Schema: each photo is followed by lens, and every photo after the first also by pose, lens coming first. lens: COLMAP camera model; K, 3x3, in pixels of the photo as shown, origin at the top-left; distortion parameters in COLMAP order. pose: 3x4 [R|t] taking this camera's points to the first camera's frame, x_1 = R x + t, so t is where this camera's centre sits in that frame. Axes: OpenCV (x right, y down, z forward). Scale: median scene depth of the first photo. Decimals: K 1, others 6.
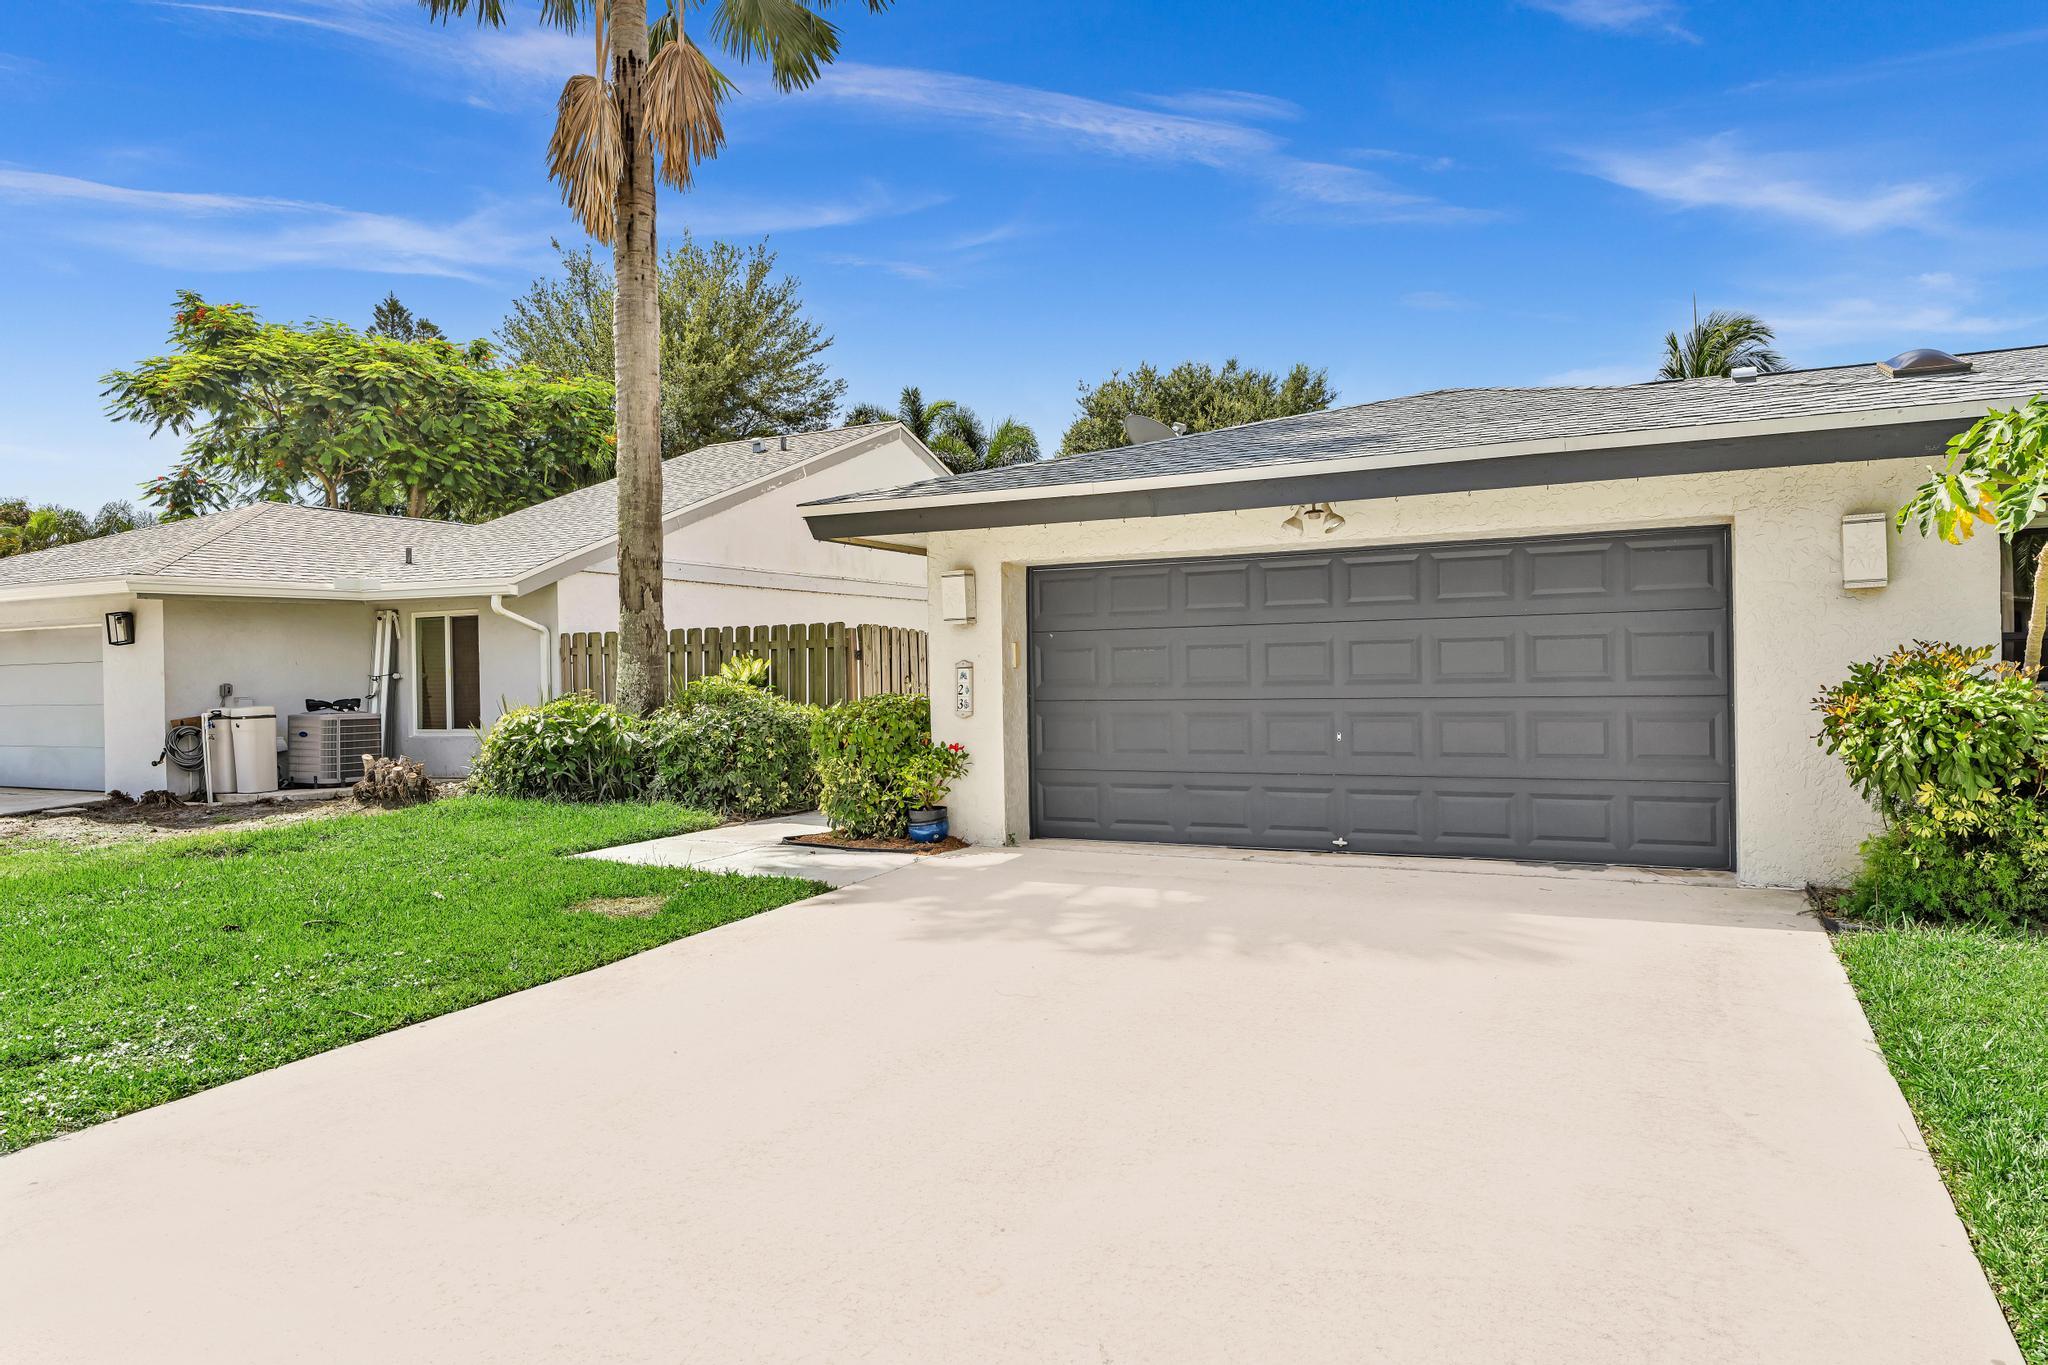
lens RADIAL K [[1293.9, 0, 1016.6], [0, 1293.9, 680.3], [0, 0, 1]] dist [-0.003473, -0.000850]
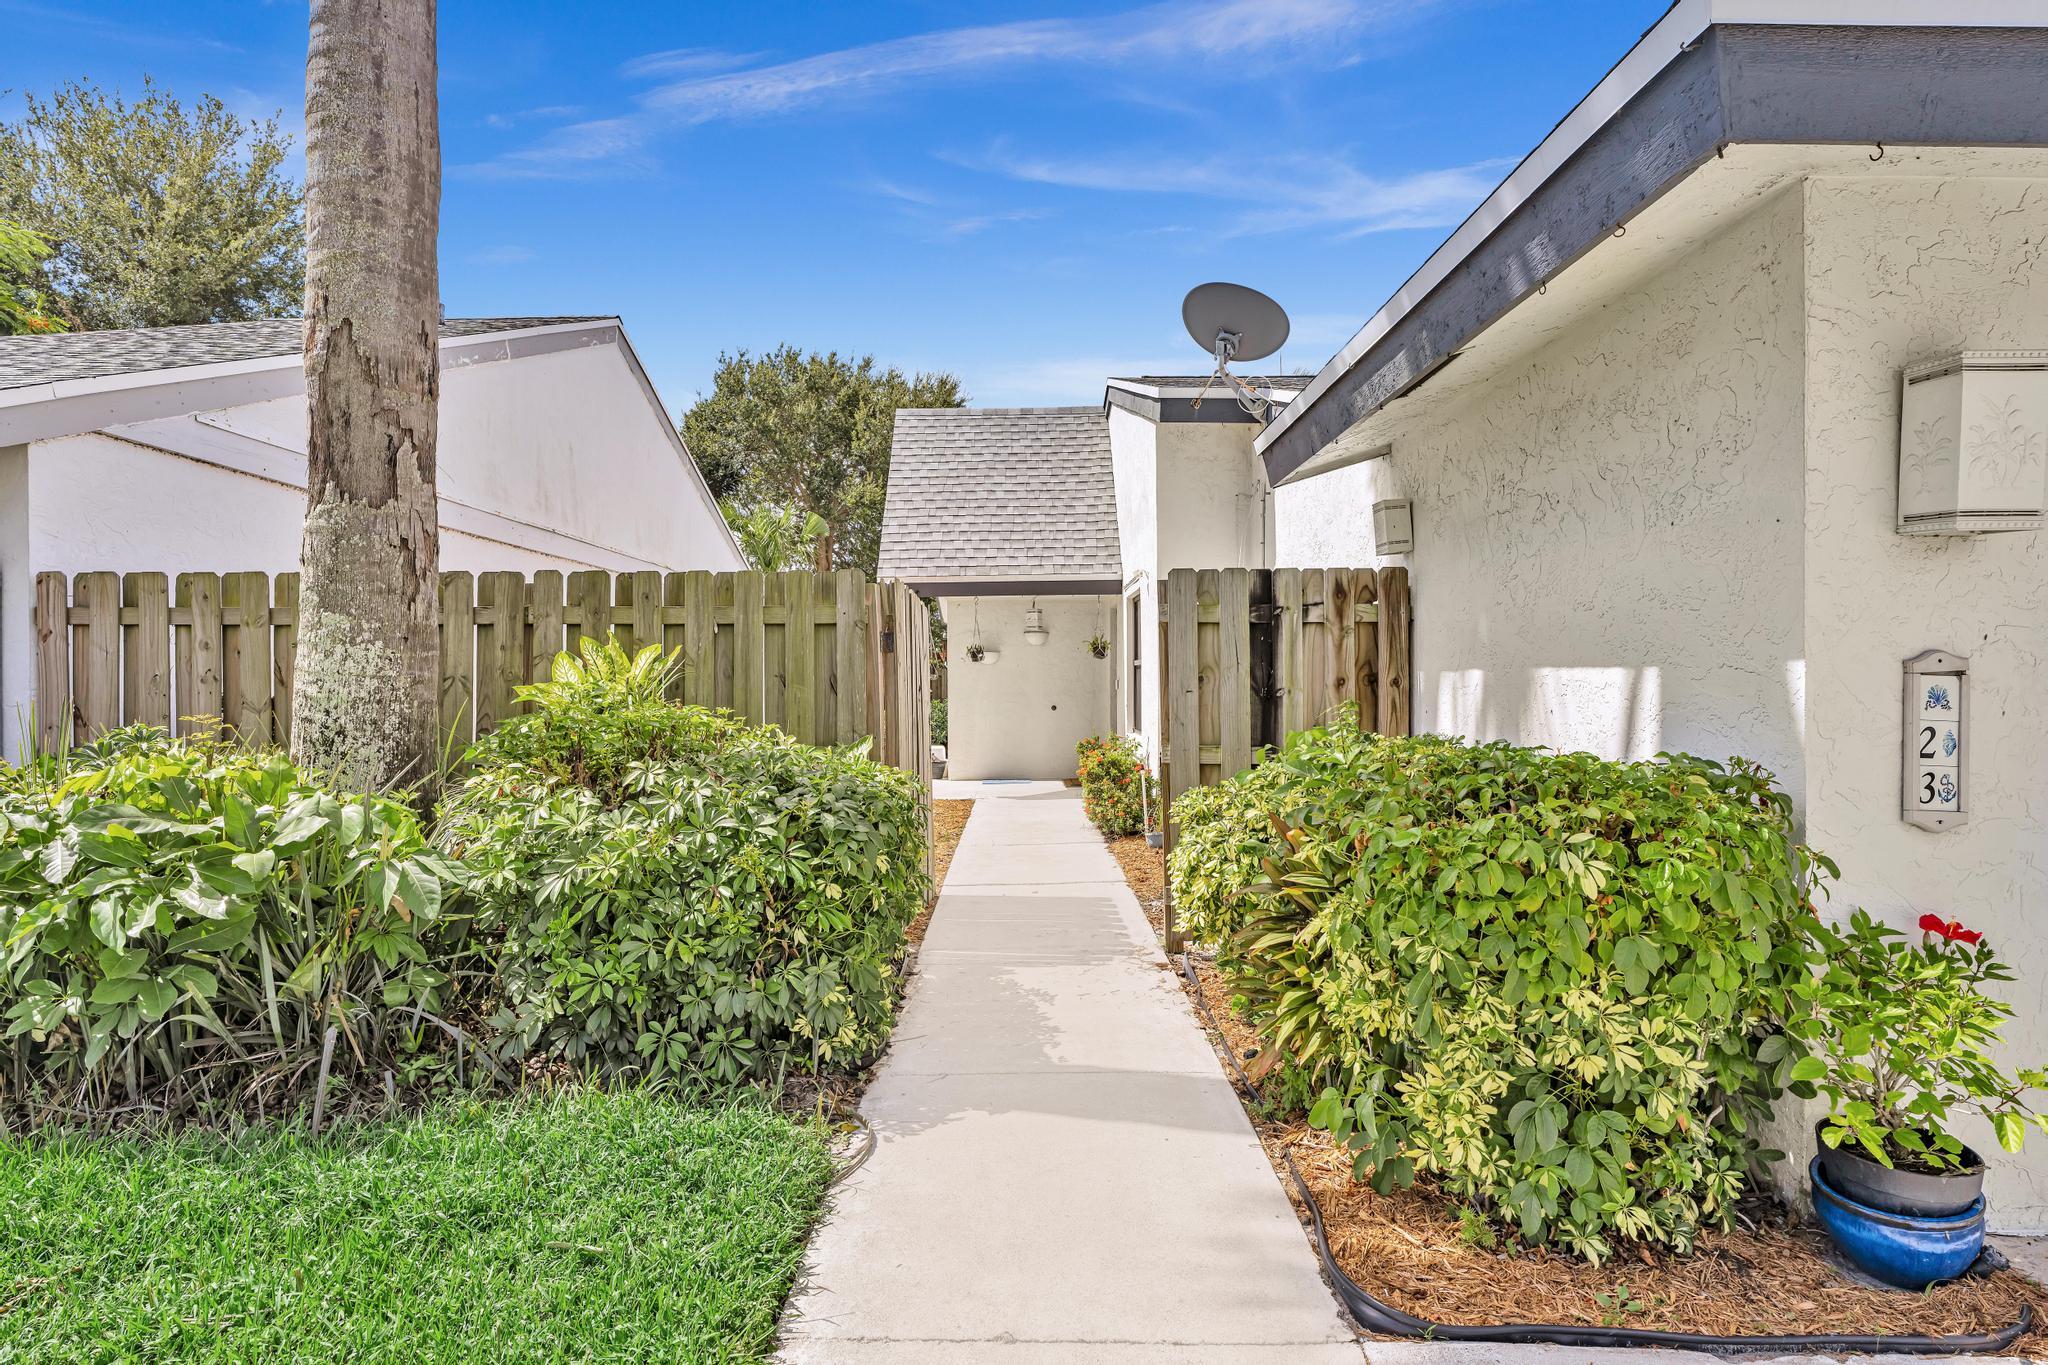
lens RADIAL K [[1097.6, 0, 1024.8], [0, 1097.6, 679.4], [0, 0, 1]] dist [-0.002259, -0.000117]
pose [[0.891365, 0.015834, 0.453009, -0.373782], [-0.011677, 0.999860, -0.011971, -0.002442], [-0.453136, 0.005380, 0.891425, 0.891660]]
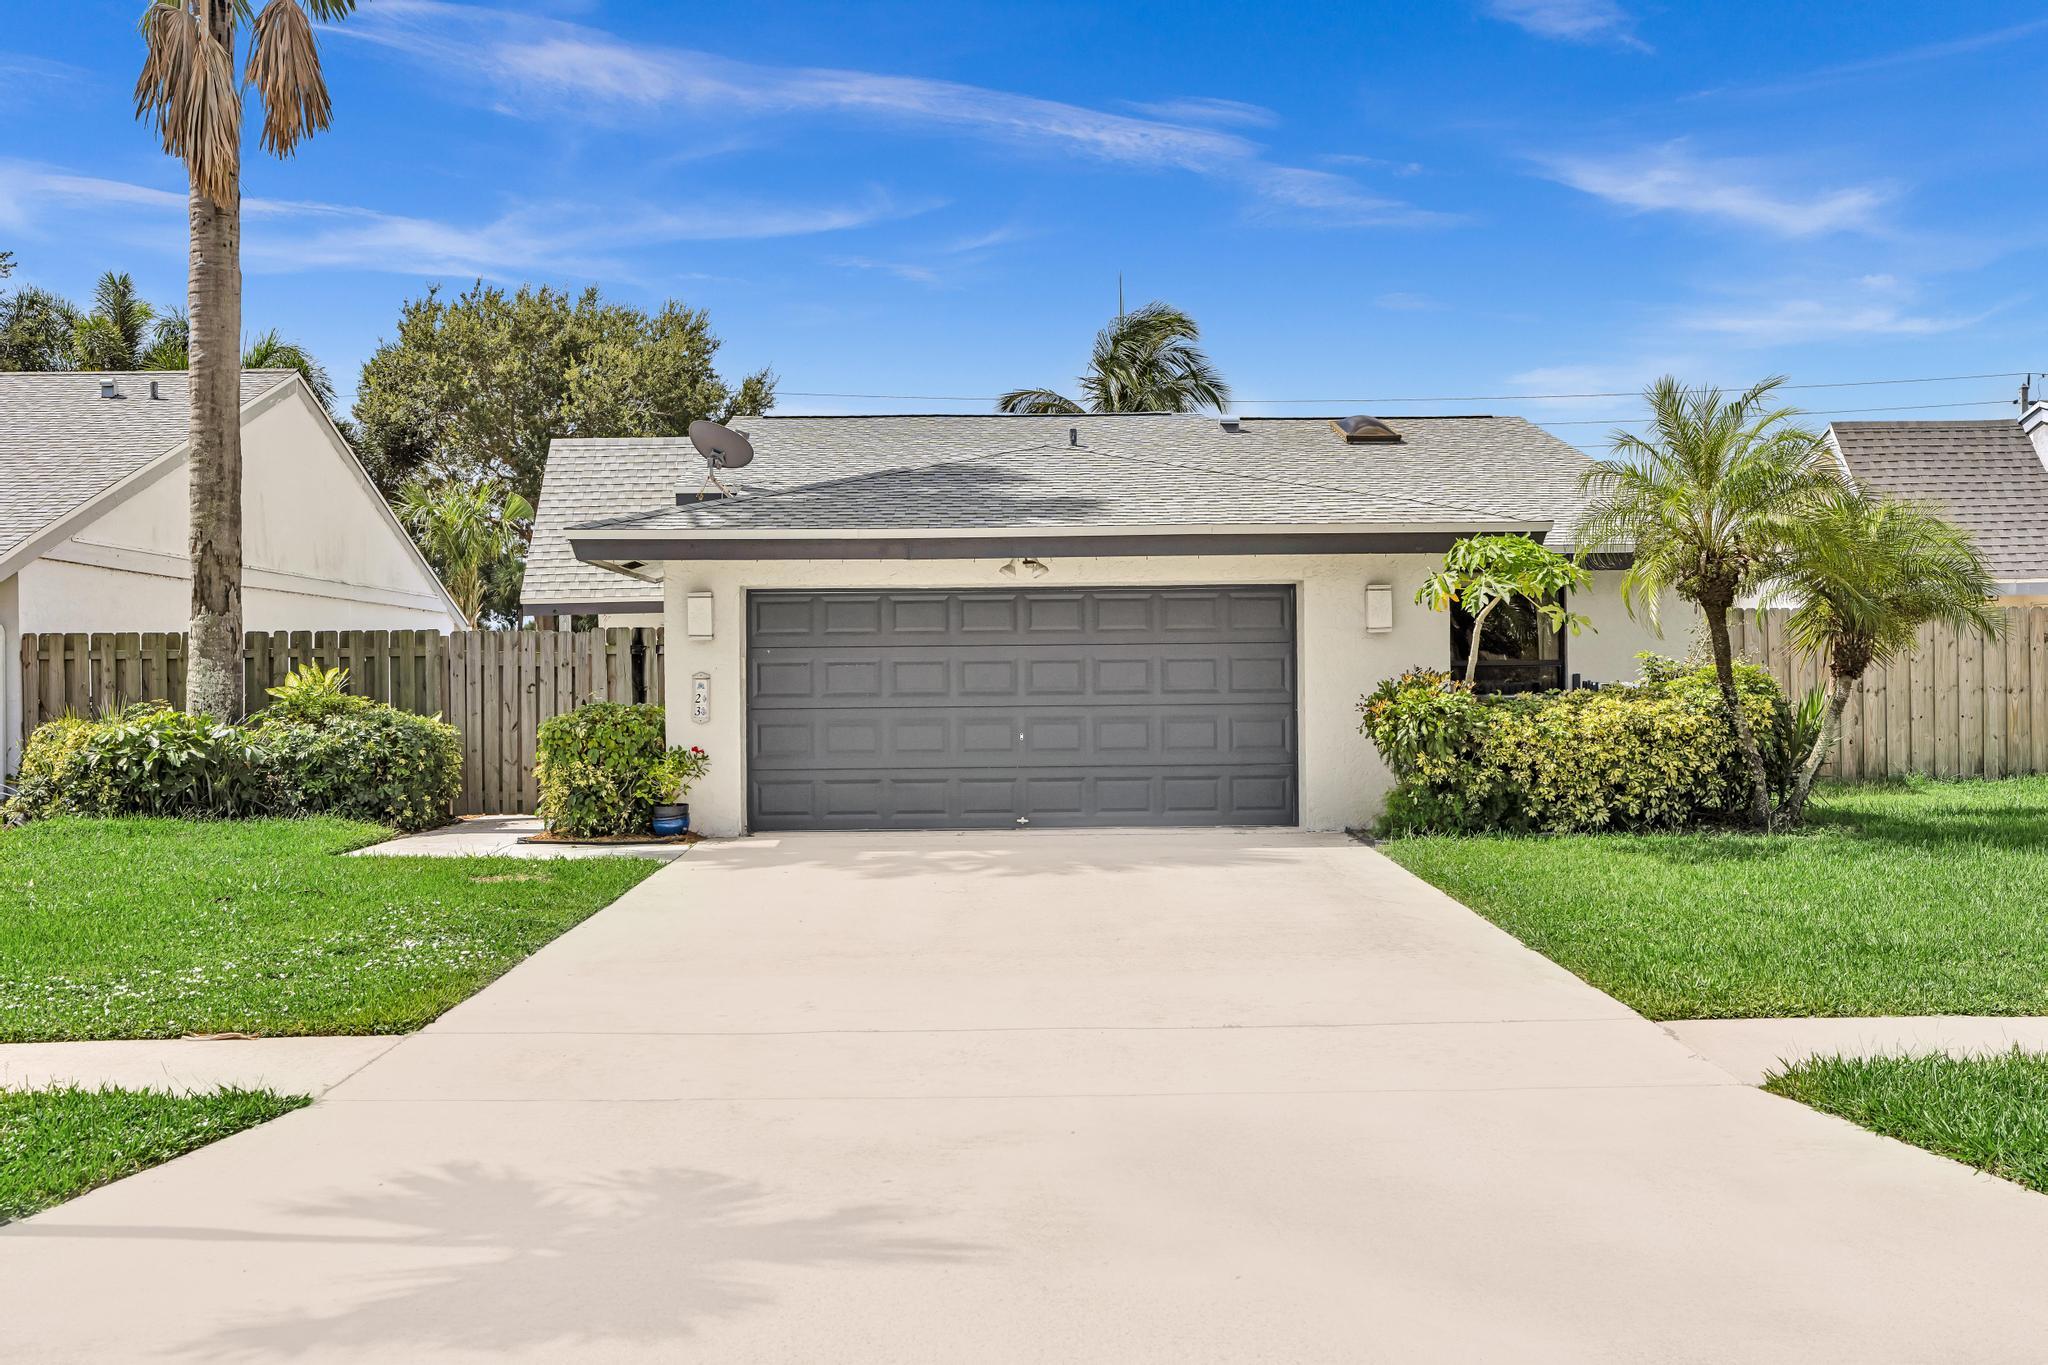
lens RADIAL K [[1983.1, 0, 1024.0], [0, 1983.1, 682.5], [0, 0, 1]] dist [0.003906, 0.004345]
pose [[0.885336, 0.009755, 0.464849, -0.611042], [-0.003525, 0.999892, -0.014270, 0.017468], [-0.464938, 0.010995, 0.885275, -0.669713]]
